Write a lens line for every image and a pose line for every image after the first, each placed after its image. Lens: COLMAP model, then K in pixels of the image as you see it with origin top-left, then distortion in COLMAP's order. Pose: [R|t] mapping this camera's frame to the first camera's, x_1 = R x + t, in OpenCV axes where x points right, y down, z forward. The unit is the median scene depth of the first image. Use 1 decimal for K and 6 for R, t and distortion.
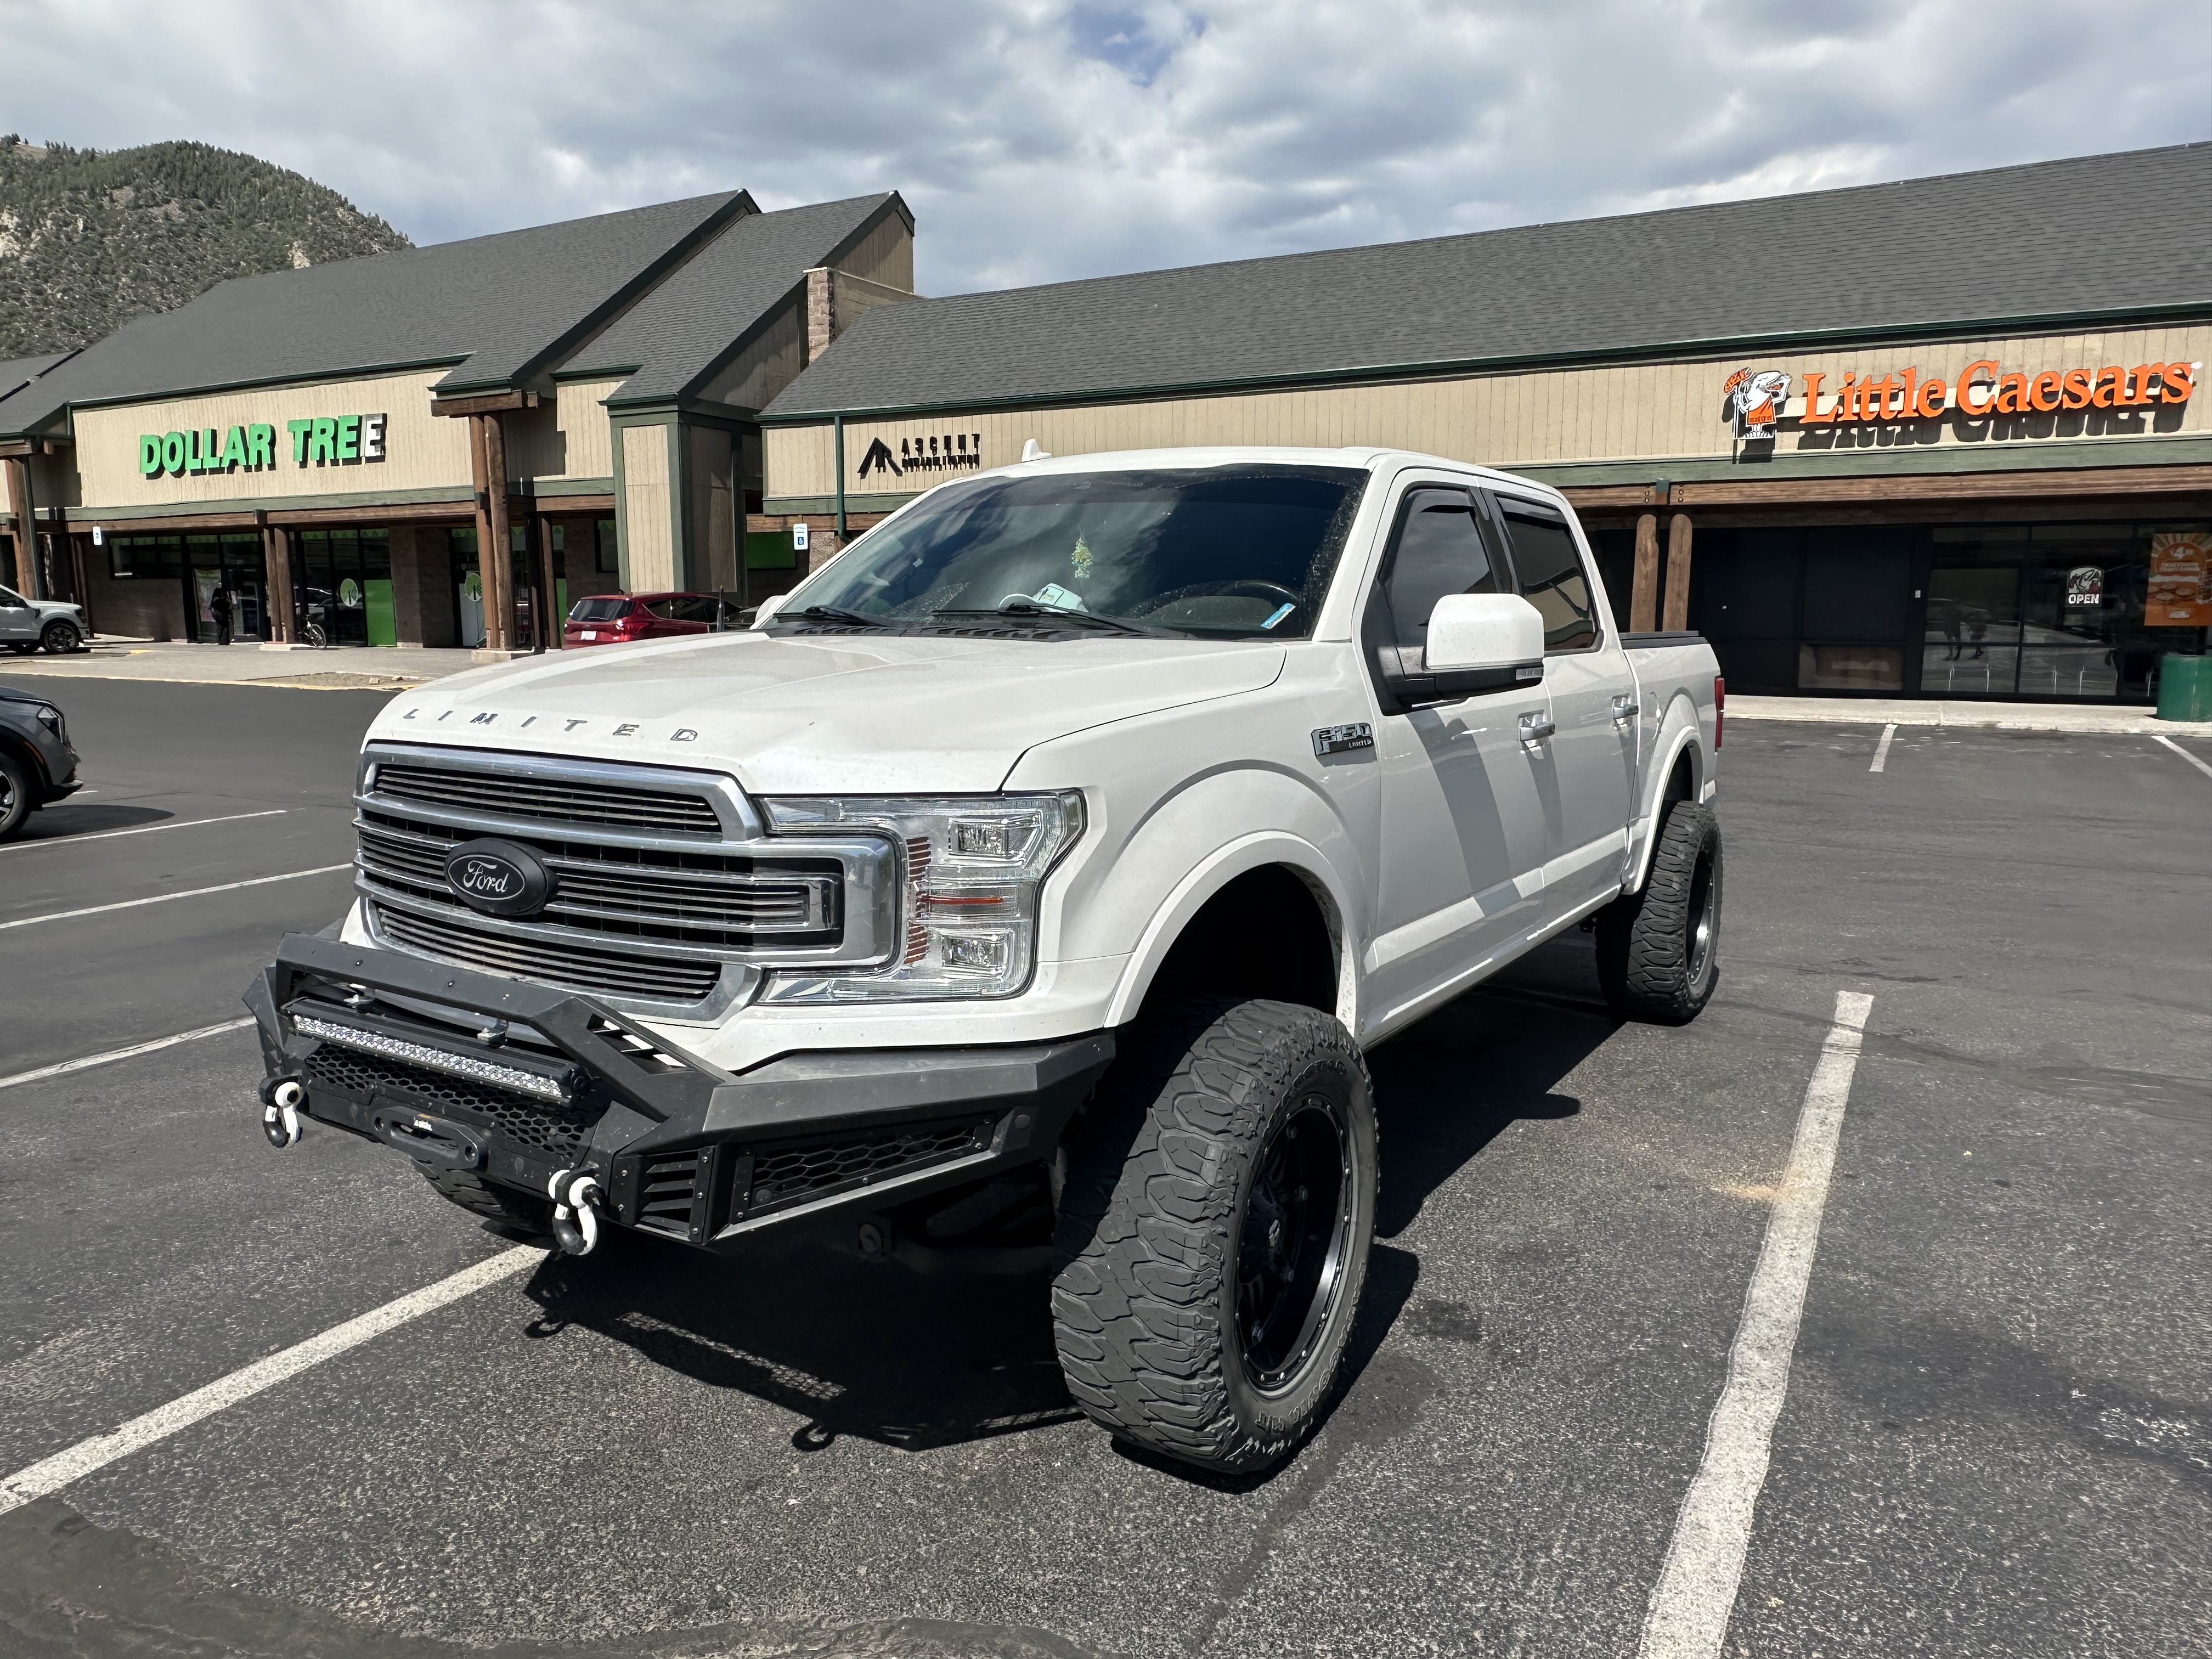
lens RADIAL K [[1536.4, 0, 1106.0], [0, 1536.4, 829.5], [0, 0, 1]] dist [-0.004051, -0.002139]
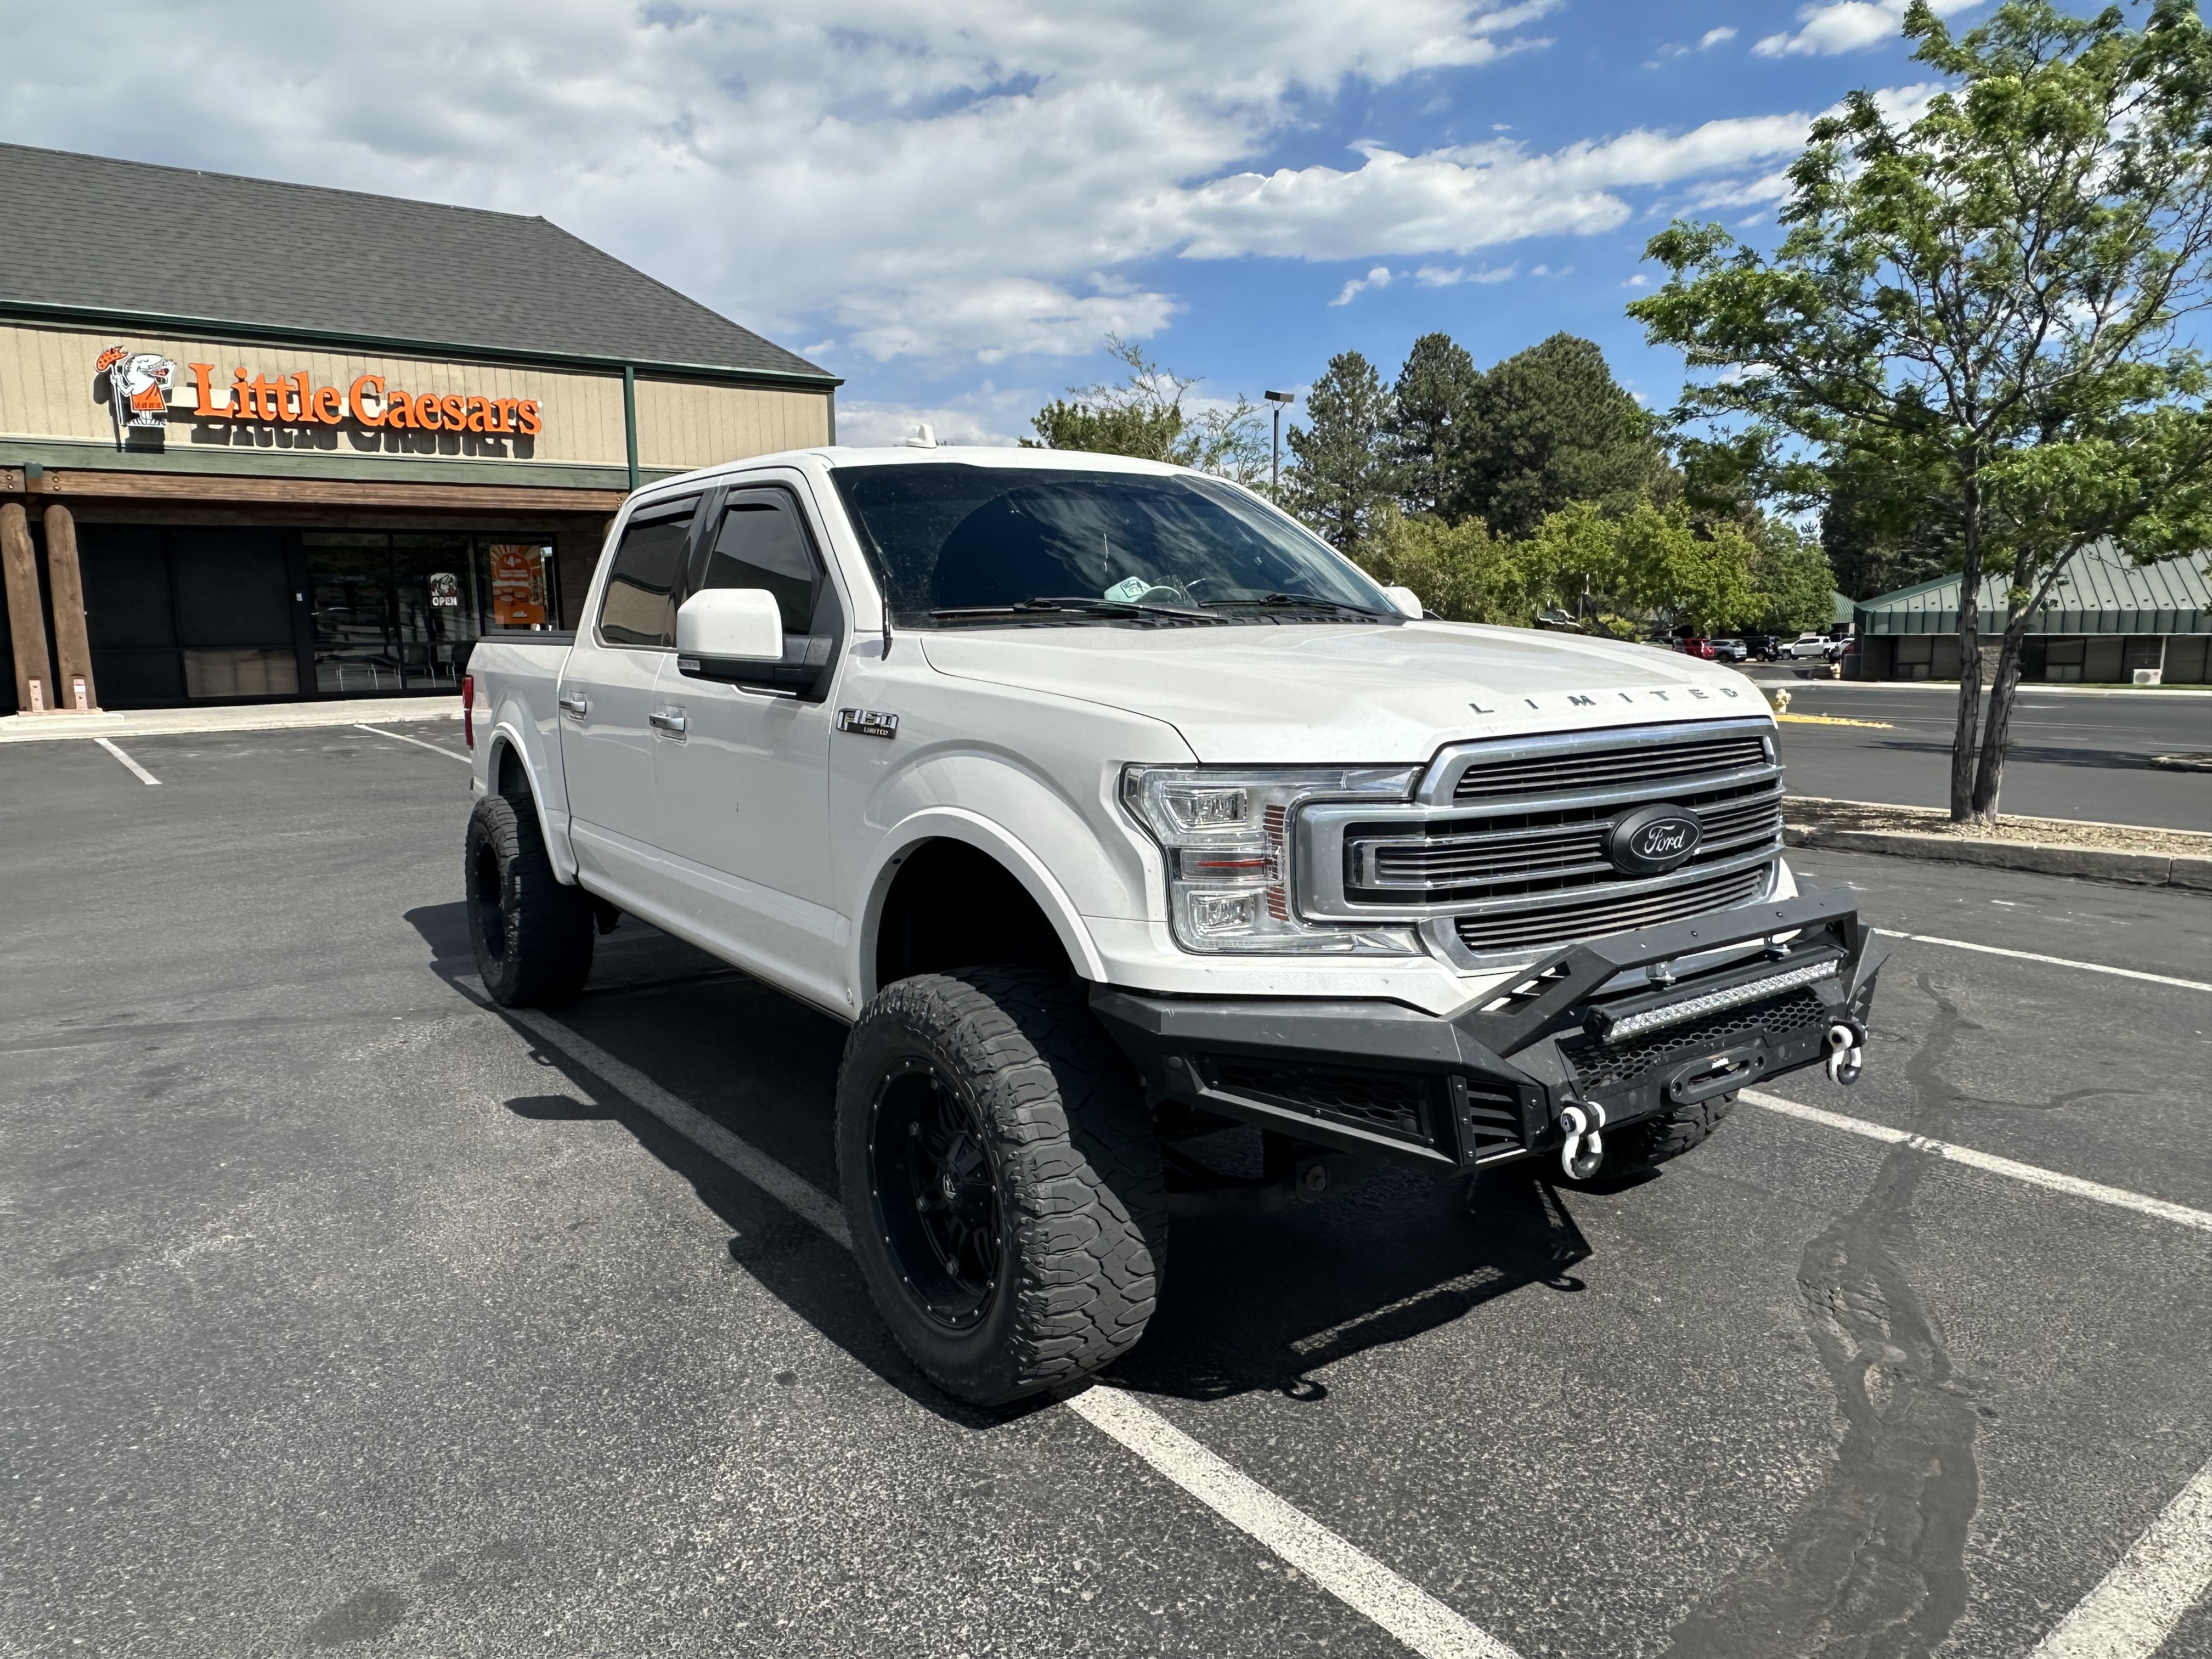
lens RADIAL K [[1546.2, 0, 1109.0], [0, 1546.2, 851.8], [0, 0, 1]] dist [-0.004428, -0.003383]
pose [[0.350160, -0.152455, 0.924200, -0.271640], [0.144181, 0.983680, 0.107640, -0.023617], [-0.925527, 0.095561, 0.366427, 0.167202]]
